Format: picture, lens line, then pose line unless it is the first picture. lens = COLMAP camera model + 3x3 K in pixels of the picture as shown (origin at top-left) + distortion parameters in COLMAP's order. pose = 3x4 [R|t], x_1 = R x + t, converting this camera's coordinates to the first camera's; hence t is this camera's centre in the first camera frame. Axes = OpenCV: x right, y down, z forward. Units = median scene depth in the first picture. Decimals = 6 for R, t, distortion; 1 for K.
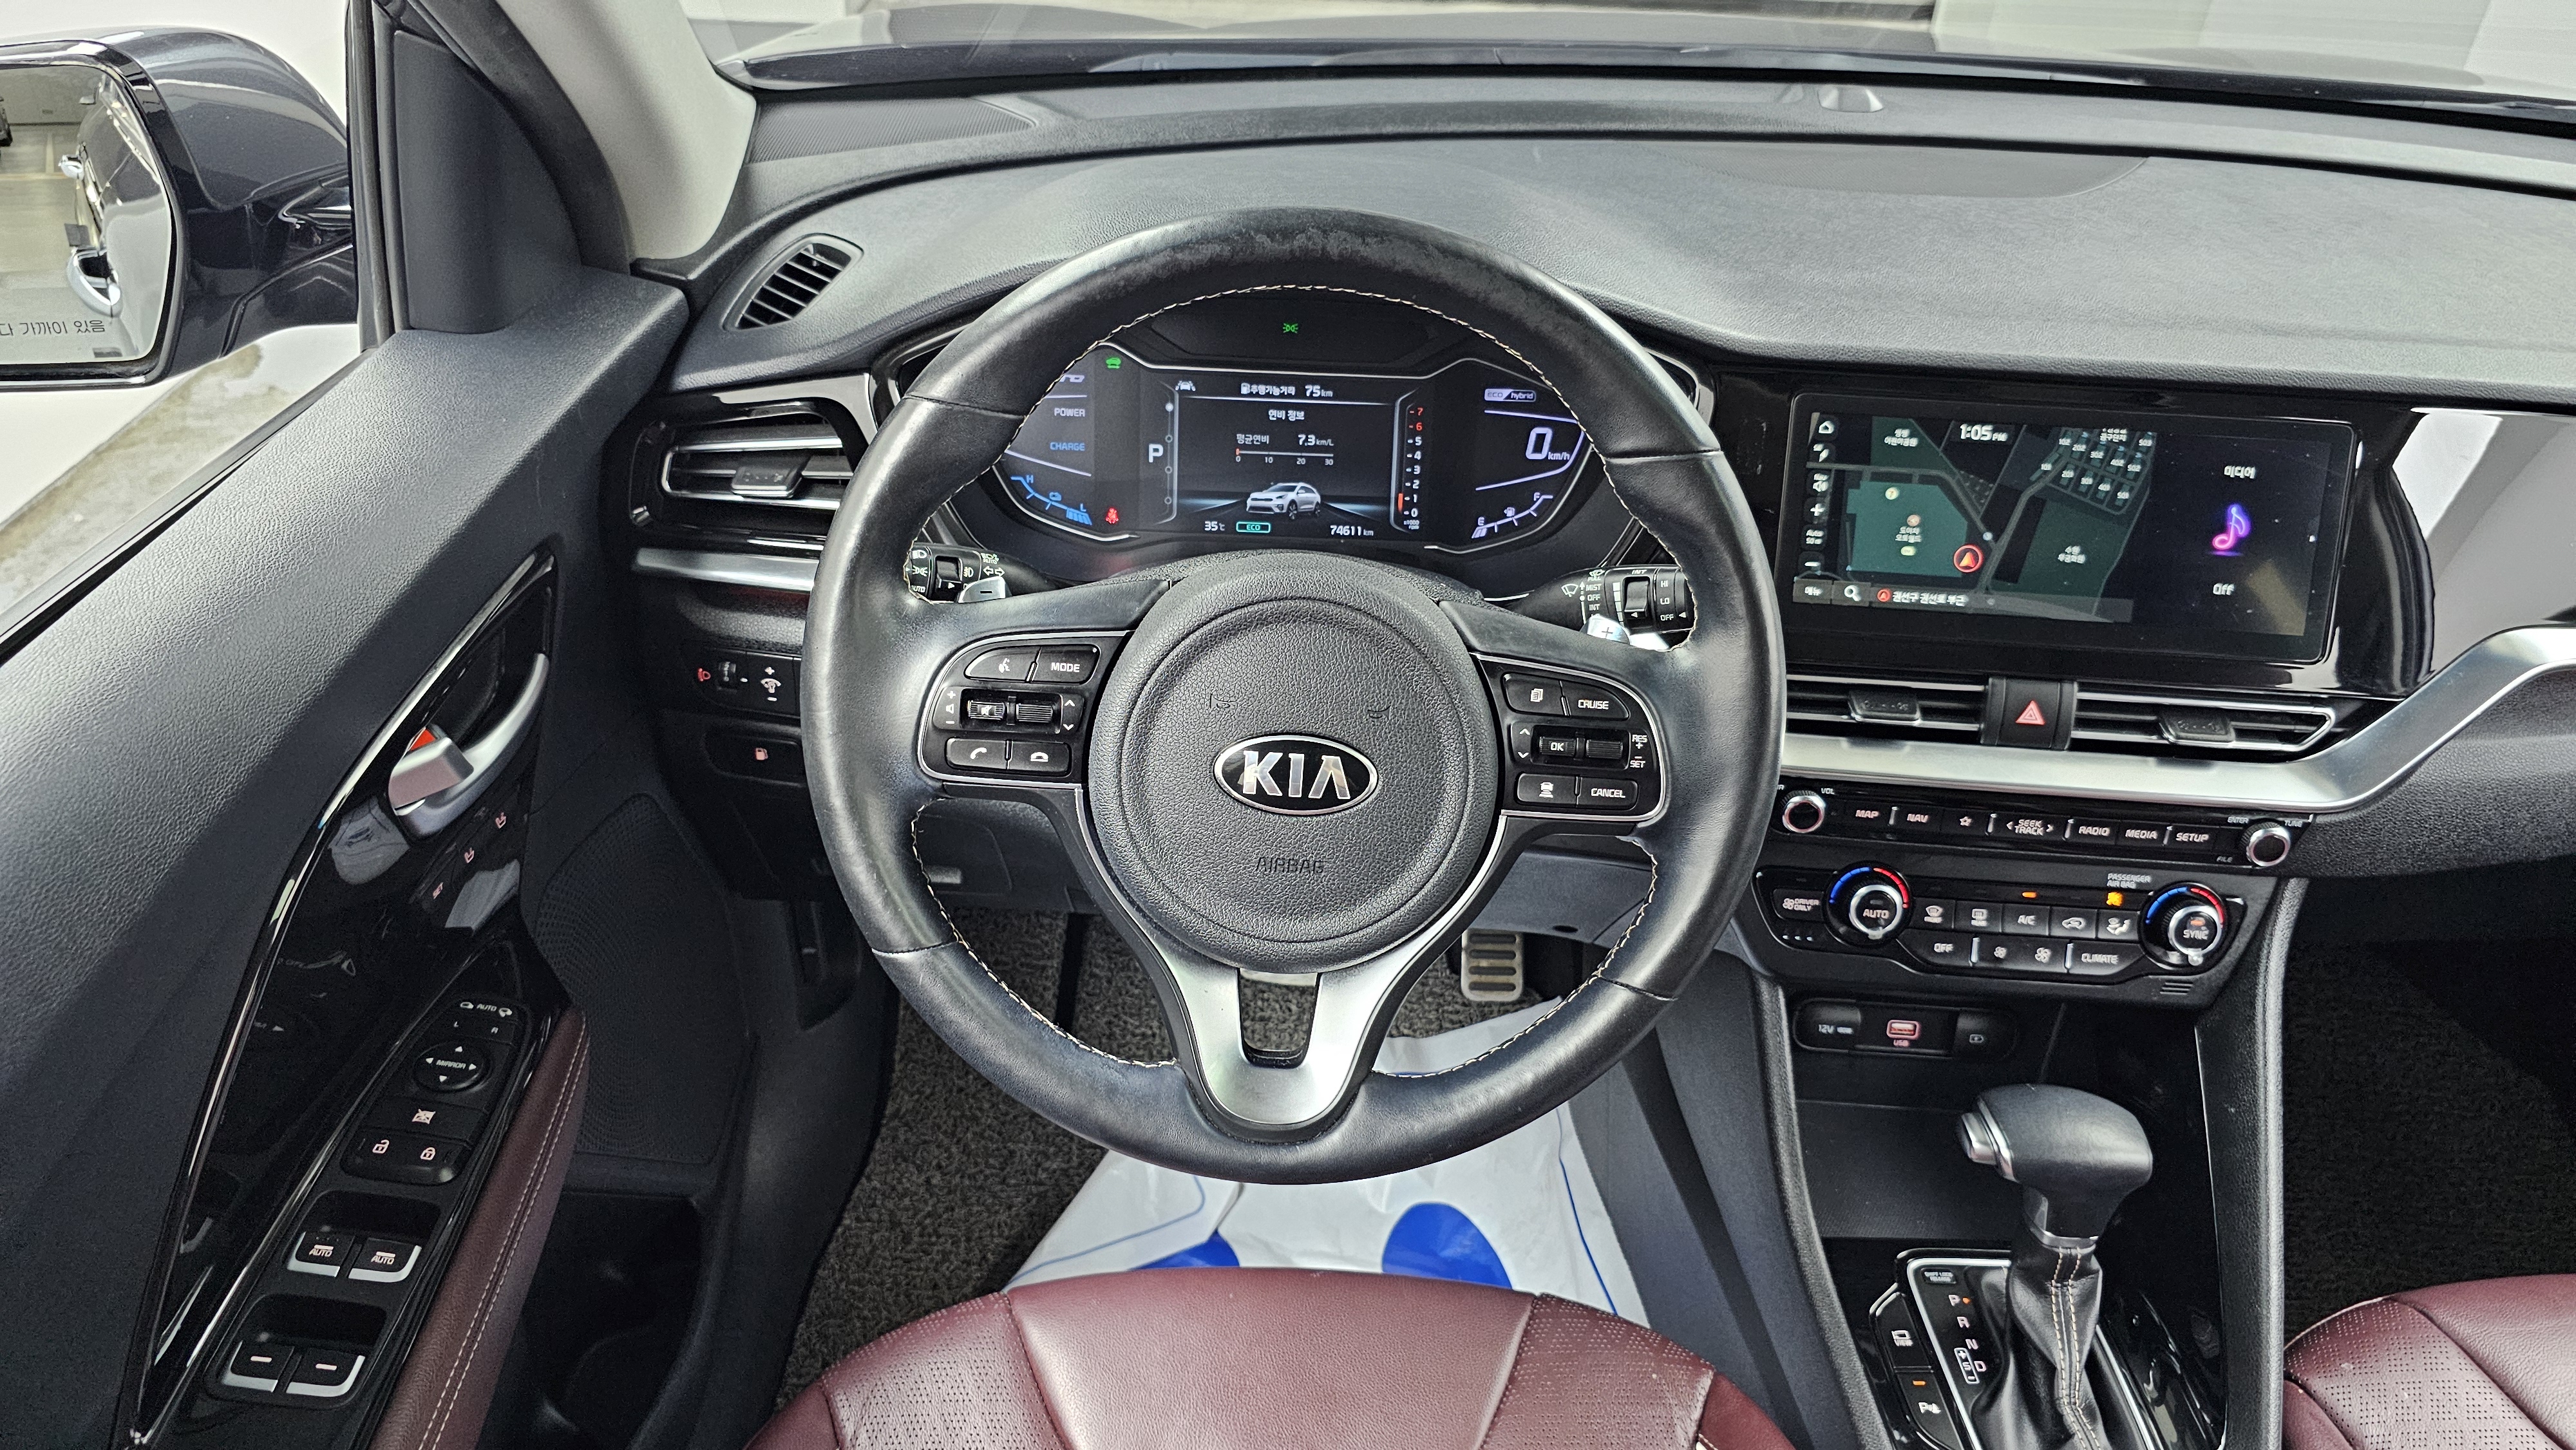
lens RADIAL K [[1808.3, 0, 1303.3], [0, 1808.3, 703.9], [0, 0, 1]] dist [0.063676, -0.065721]
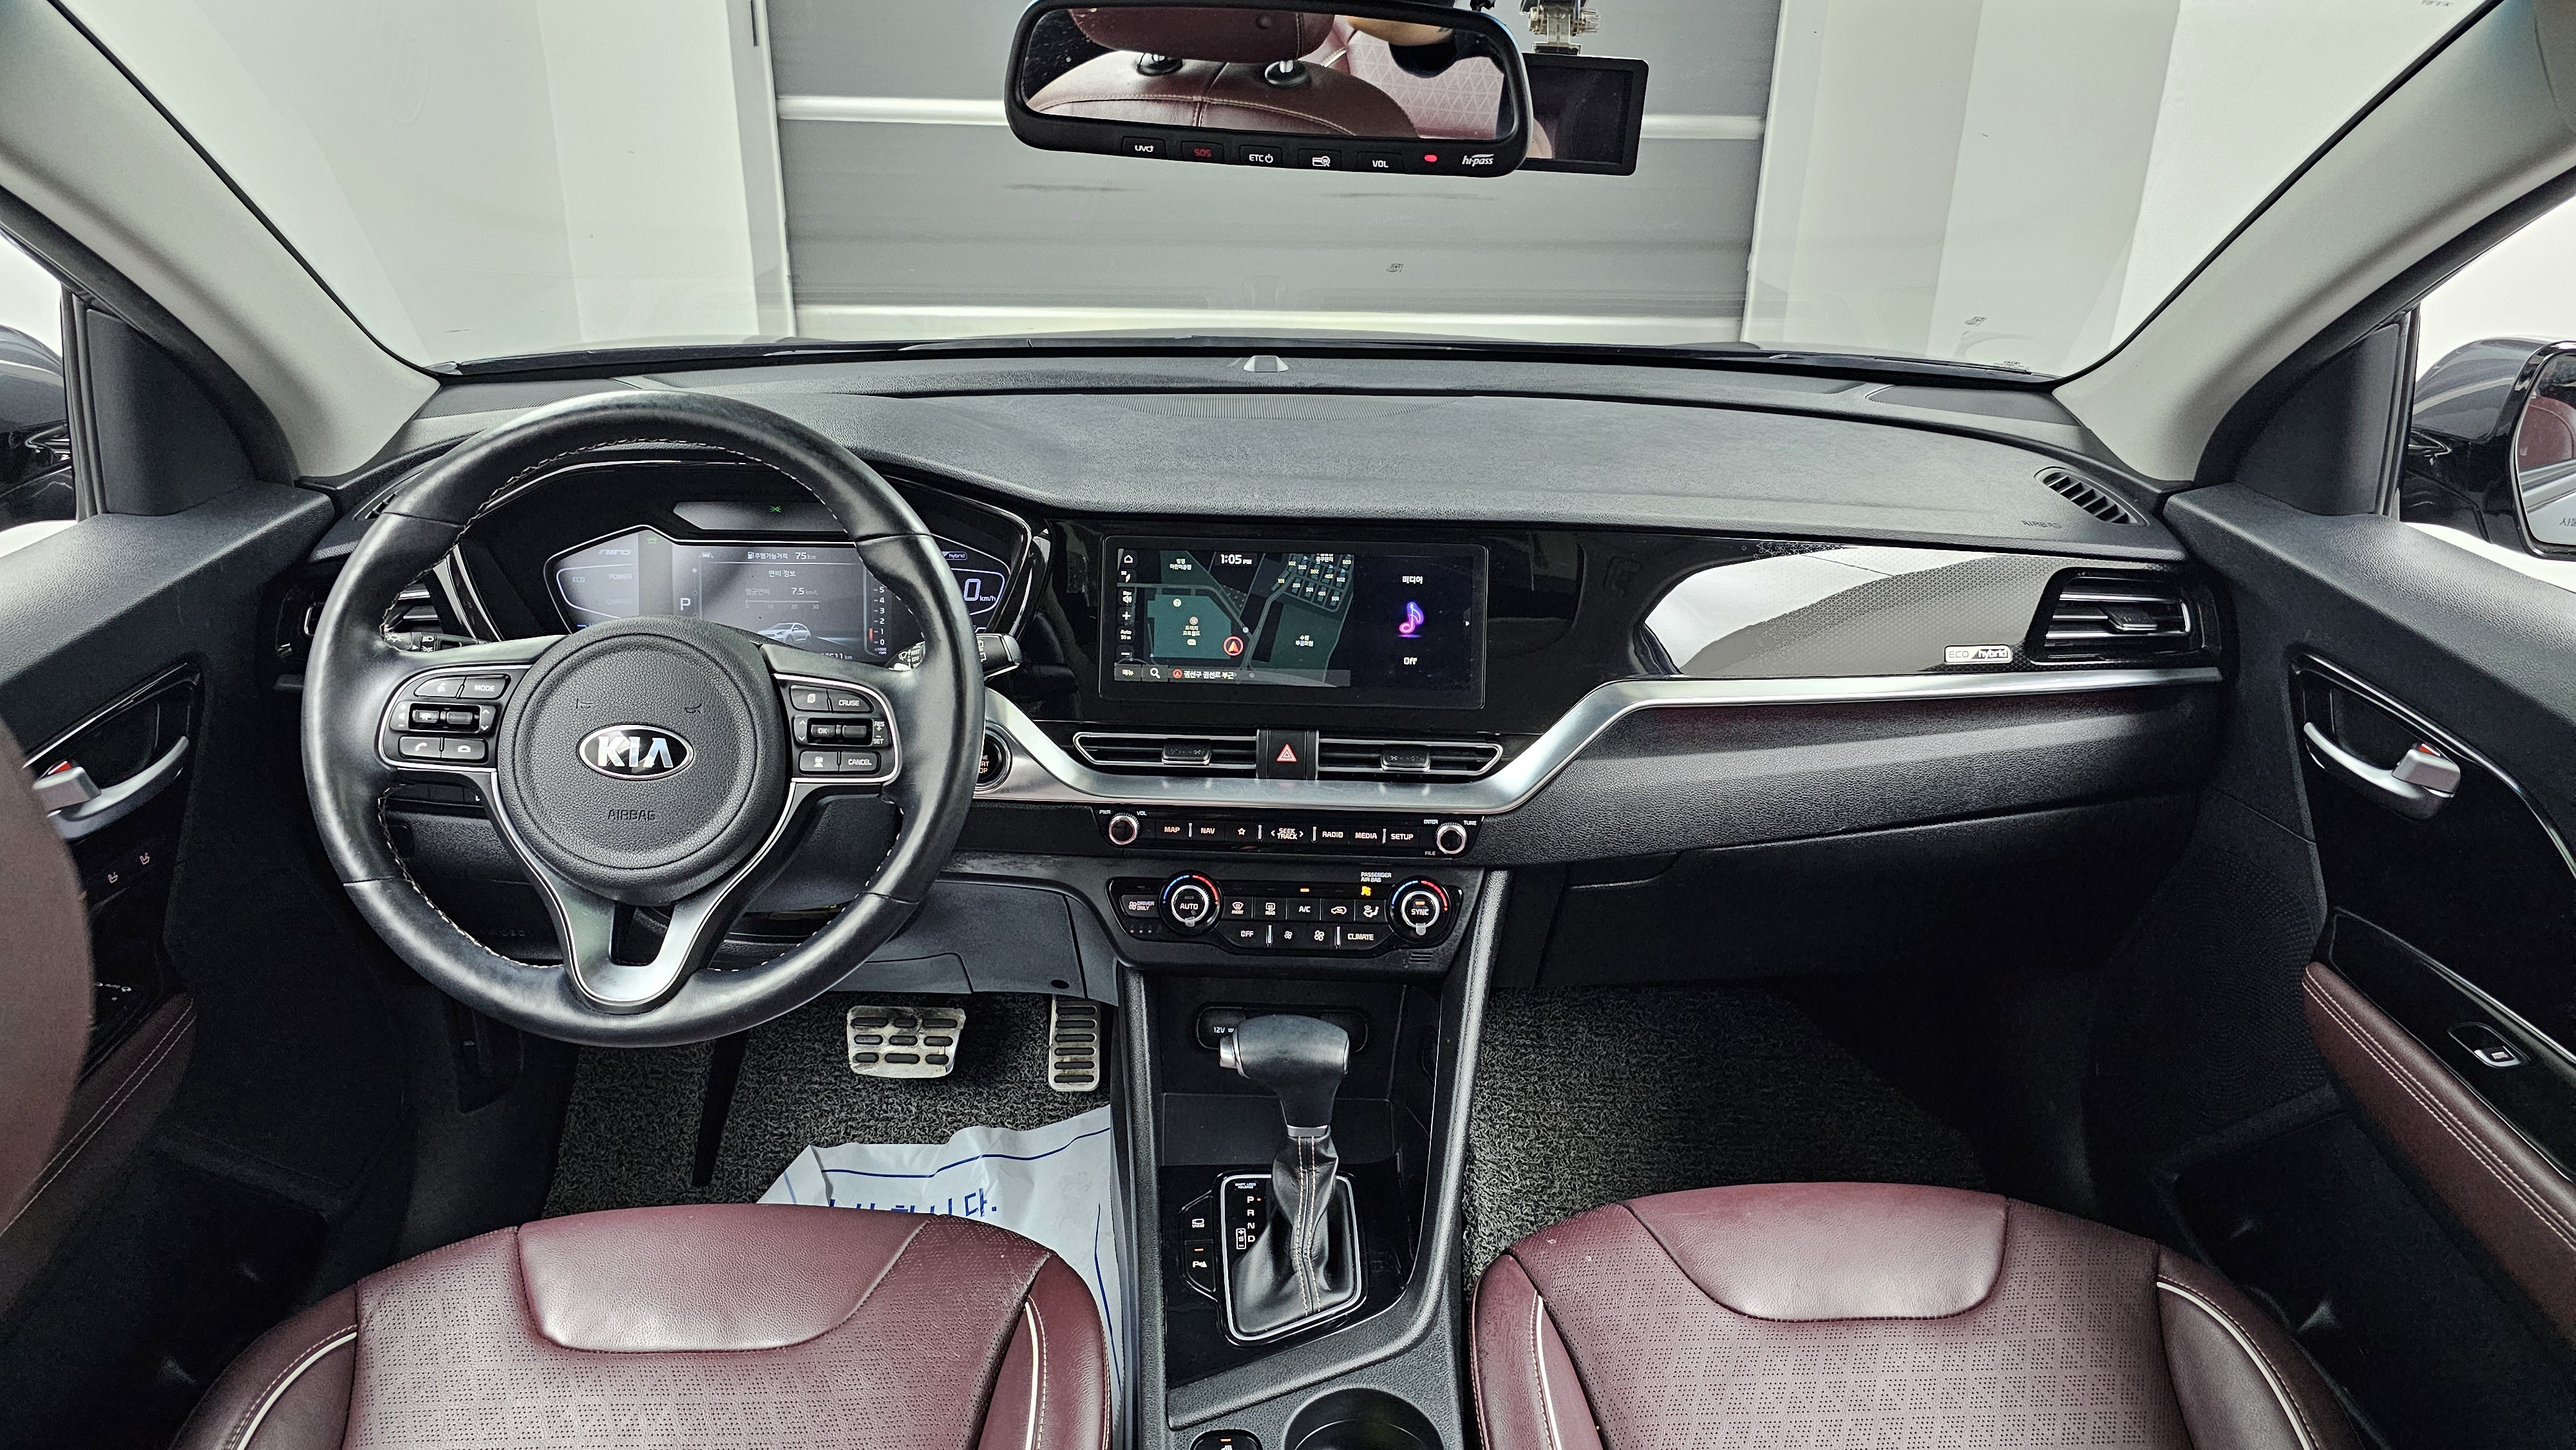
lens RADIAL K [[1808.3, 0, 1326.2], [0, 1808.3, 660.0], [0, 0, 1]] dist [0.063676, -0.065721]
pose [[0.999263, -0.034017, 0.017771, 0.399896], [0.037002, 0.976832, -0.210787, 0.224099], [-0.010189, 0.211289, 0.977371, -0.365239]]
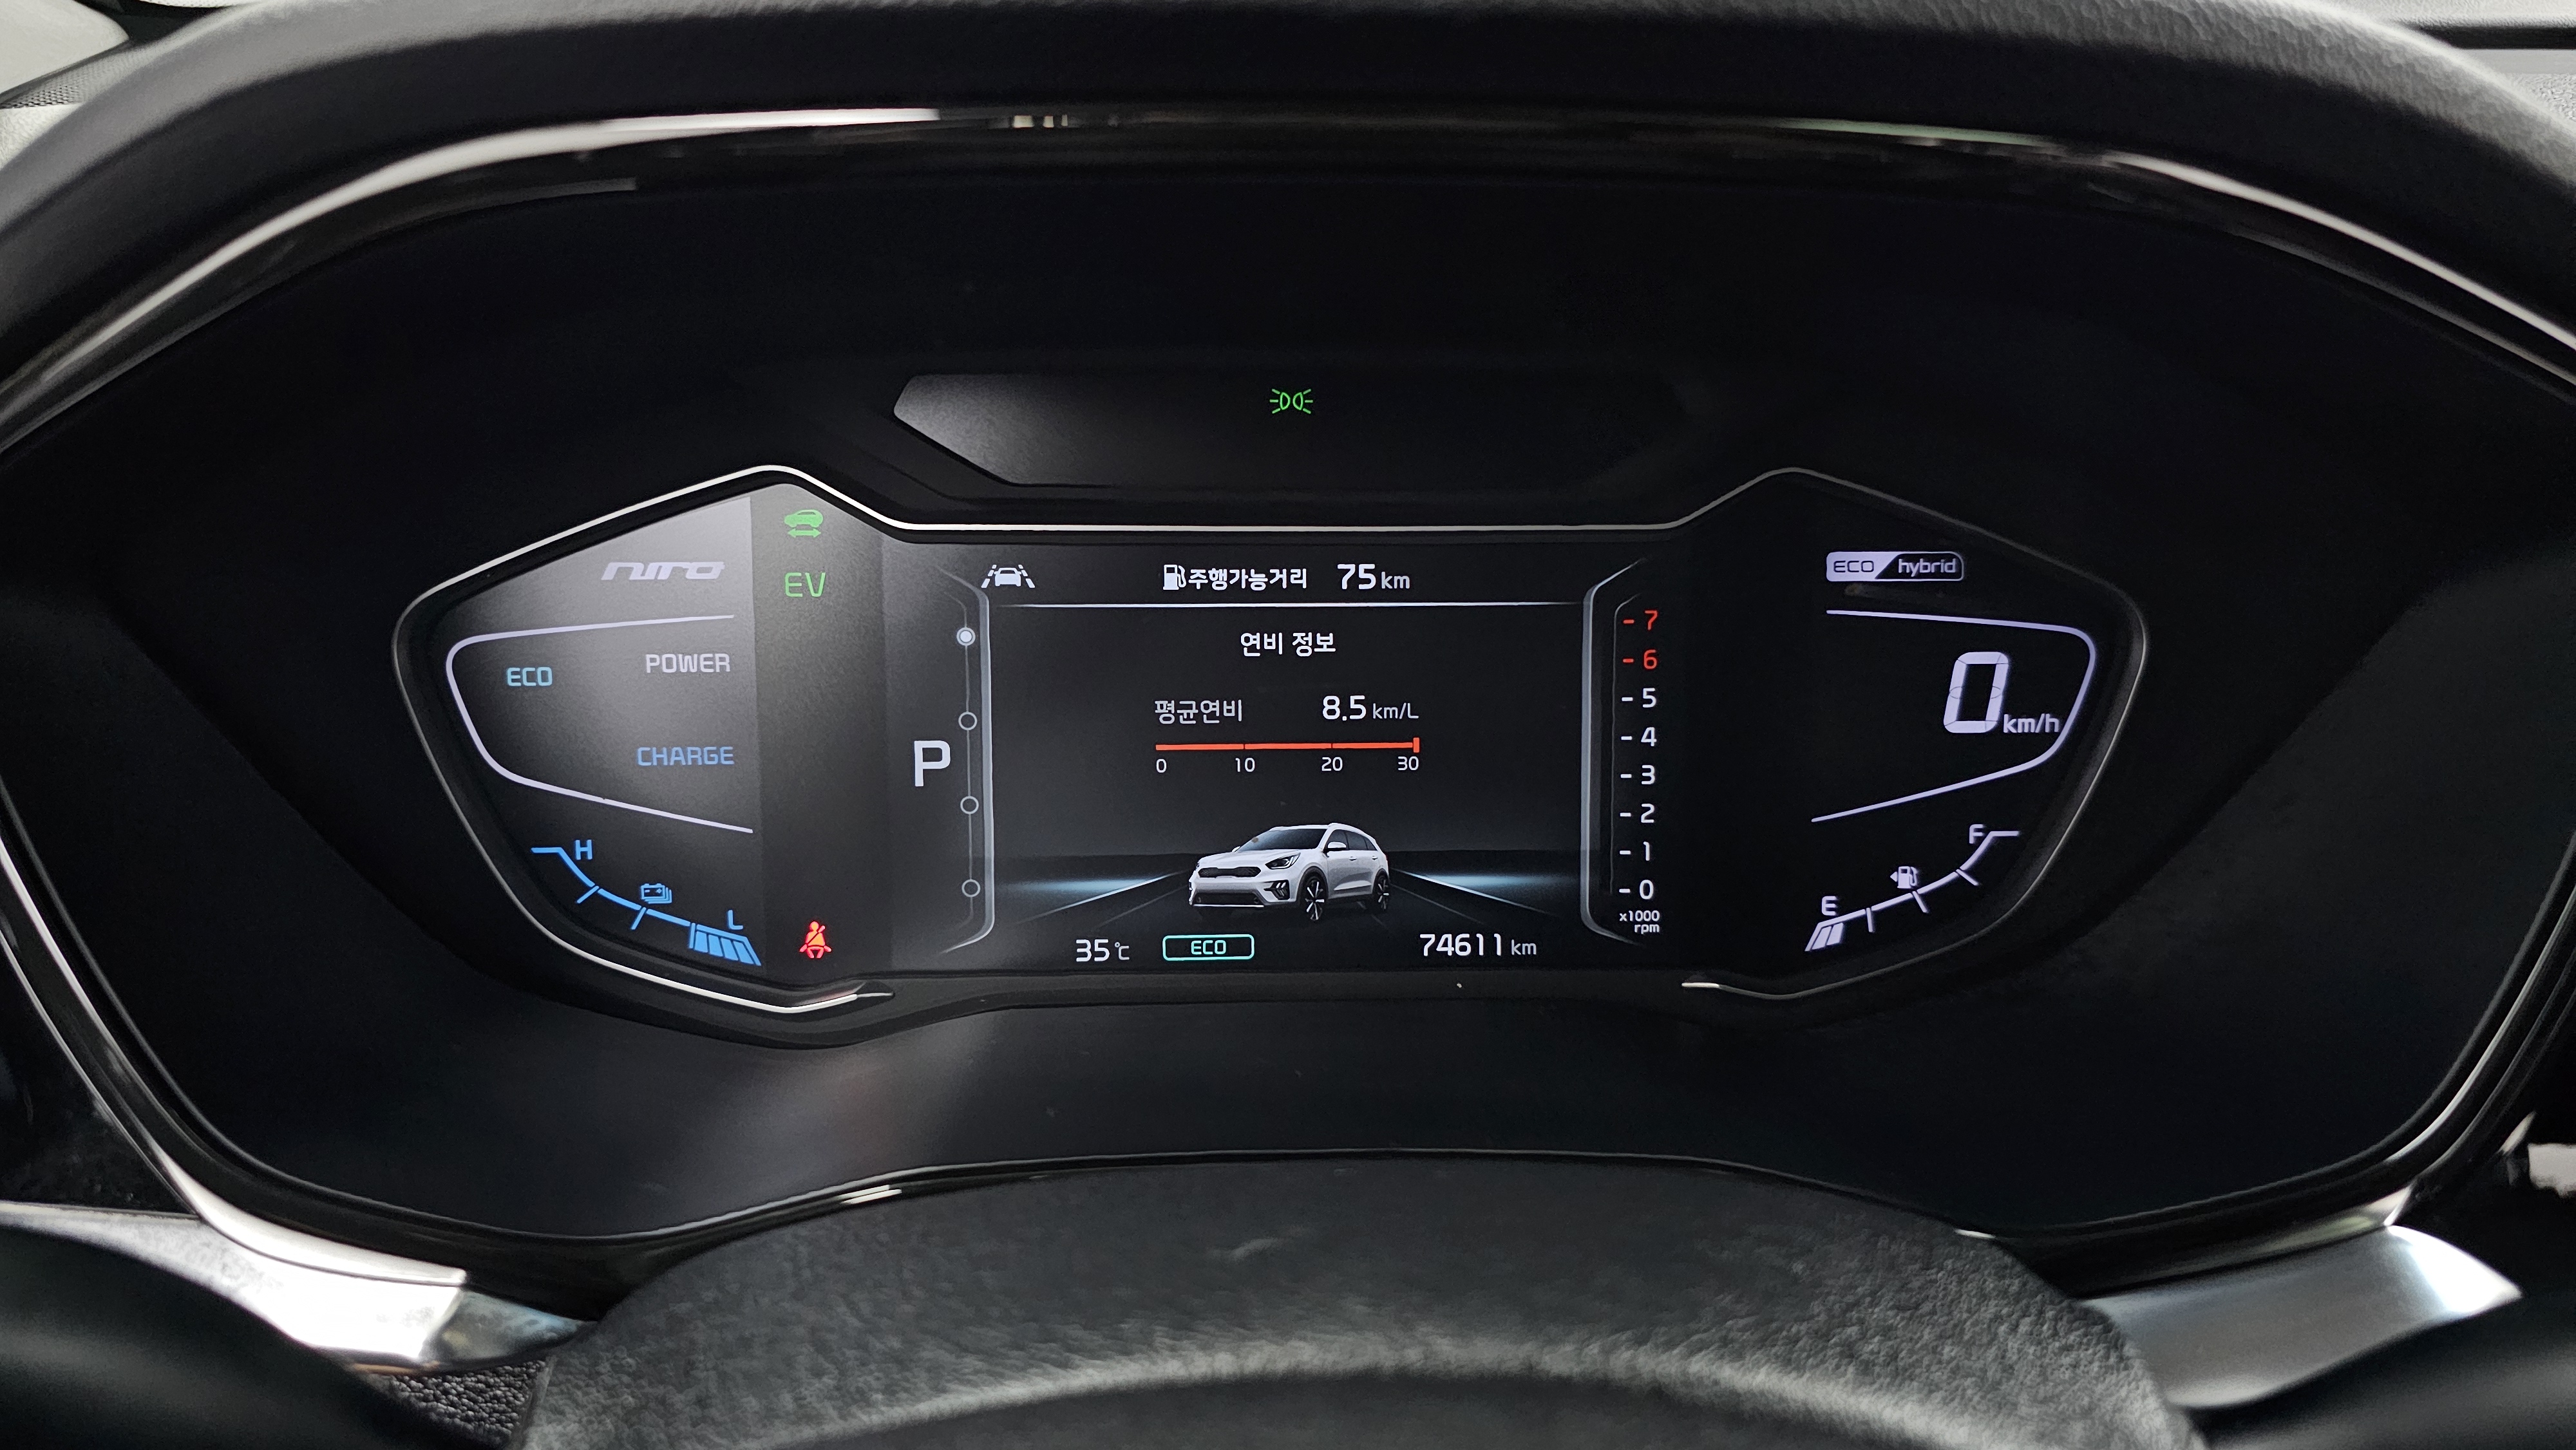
lens RADIAL K [[1808.3, 0, 1265.2], [0, 1808.3, 630.9], [0, 0, 1]] dist [0.063676, -0.065721]
pose [[0.998893, -0.039498, -0.025543, -0.004635], [0.035371, 0.988707, -0.145629, -0.114631], [0.031007, 0.144565, 0.989009, 0.670863]]
